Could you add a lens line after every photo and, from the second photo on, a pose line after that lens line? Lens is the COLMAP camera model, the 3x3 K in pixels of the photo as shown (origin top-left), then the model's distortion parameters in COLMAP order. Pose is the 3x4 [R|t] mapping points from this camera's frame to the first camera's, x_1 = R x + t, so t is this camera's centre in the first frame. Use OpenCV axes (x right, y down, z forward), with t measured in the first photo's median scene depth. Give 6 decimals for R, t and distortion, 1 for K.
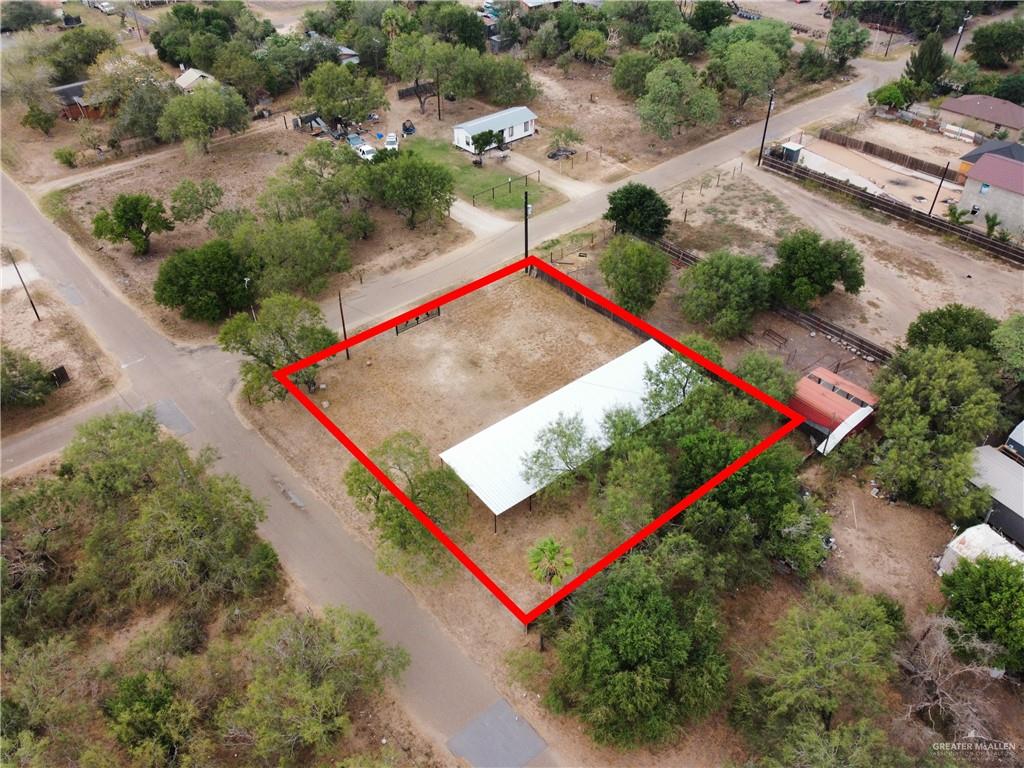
lens RADIAL K [[783.3, 0, 512.0], [0, 783.3, 384.0], [0, 0, 1]] dist [-0.003953, 0.000009]
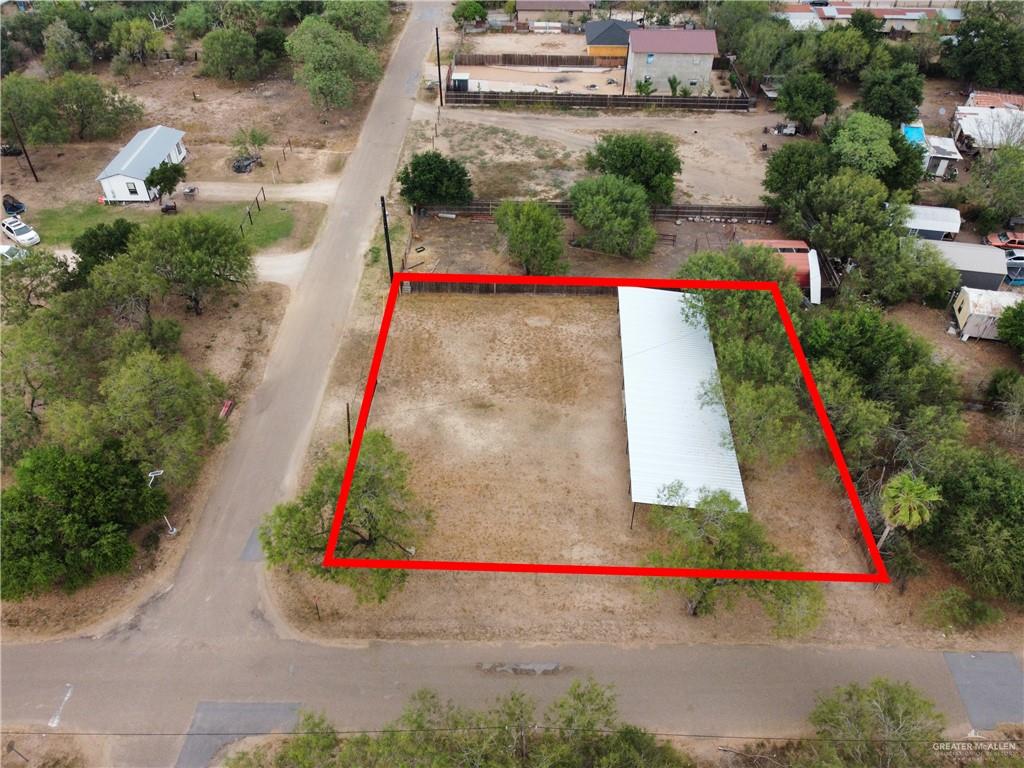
lens RADIAL K [[783.3, 0, 512.0], [0, 783.3, 384.0], [0, 0, 1]] dist [-0.003953, 0.000009]
pose [[0.675593, -0.483326, 0.556750, -0.363058], [0.462894, 0.865825, 0.189938, -0.144130], [-0.573850, 0.129395, 0.808674, 0.255061]]
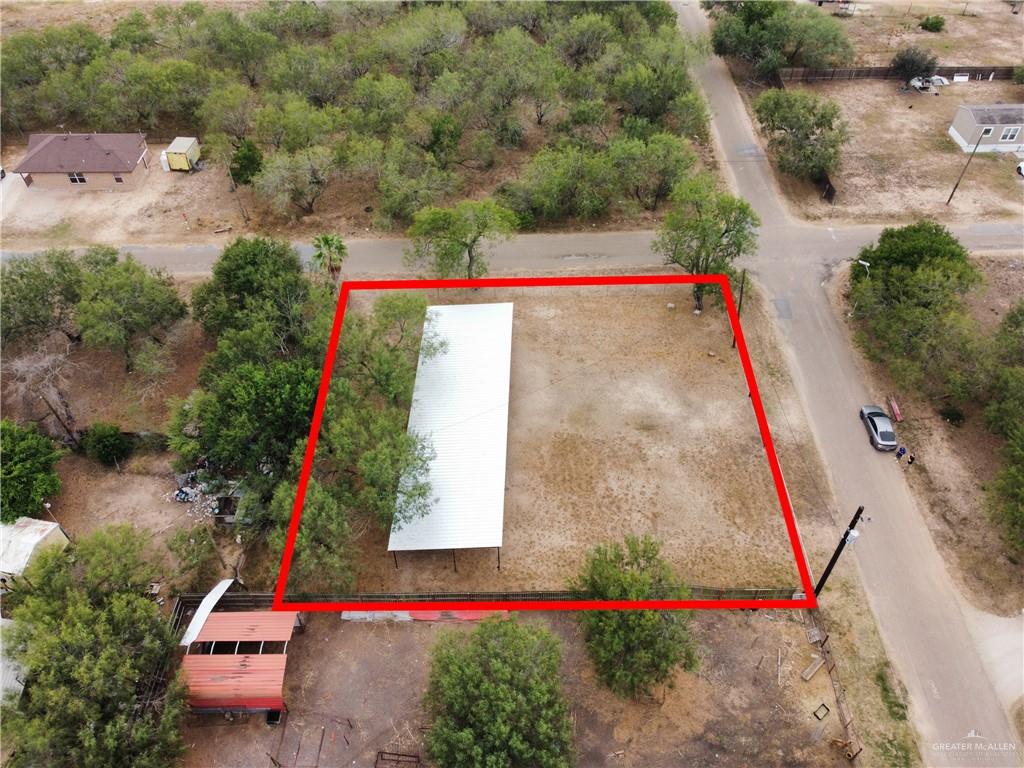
lens RADIAL K [[783.3, 0, 512.0], [0, 783.3, 384.0], [0, 0, 1]] dist [-0.003953, 0.000009]
pose [[-0.652643, 0.552750, -0.518194, 0.339386], [-0.470879, 0.239902, 0.848952, -0.511274], [0.593574, 0.798070, 0.103708, 0.622393]]
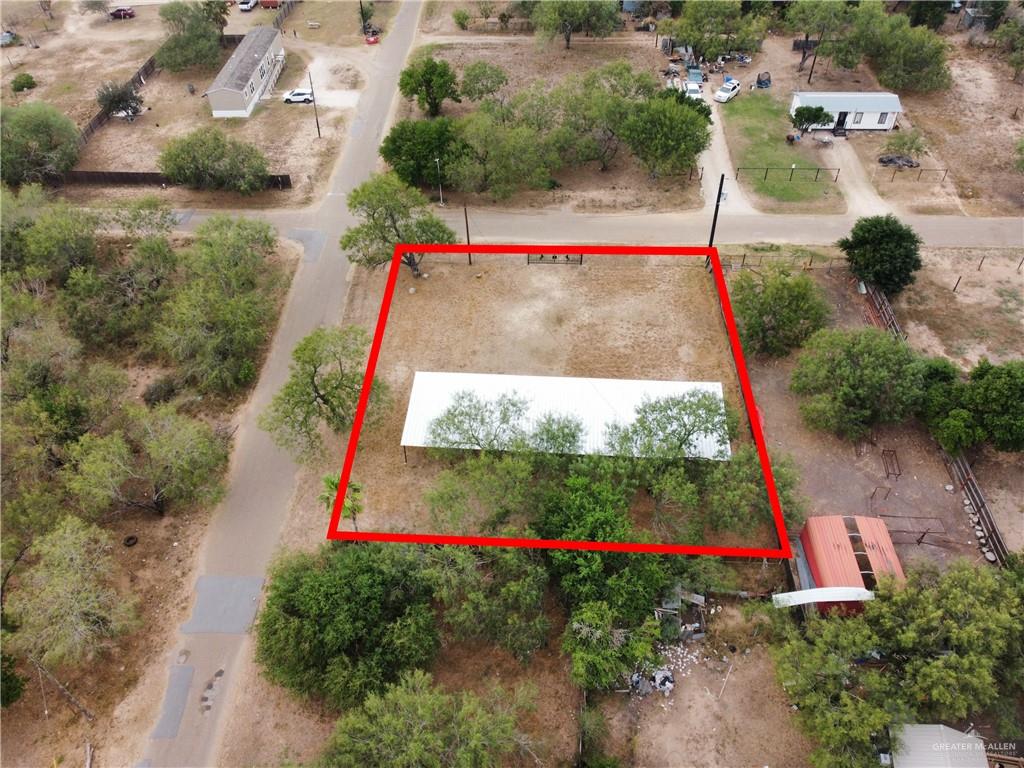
lens RADIAL K [[783.3, 0, 512.0], [0, 783.3, 384.0], [0, 0, 1]] dist [-0.003953, 0.000009]
pose [[0.731848, 0.469965, -0.493490, 0.325310], [-0.425919, 0.880737, 0.207111, -0.102162], [0.531970, 0.058613, 0.844732, 0.130195]]
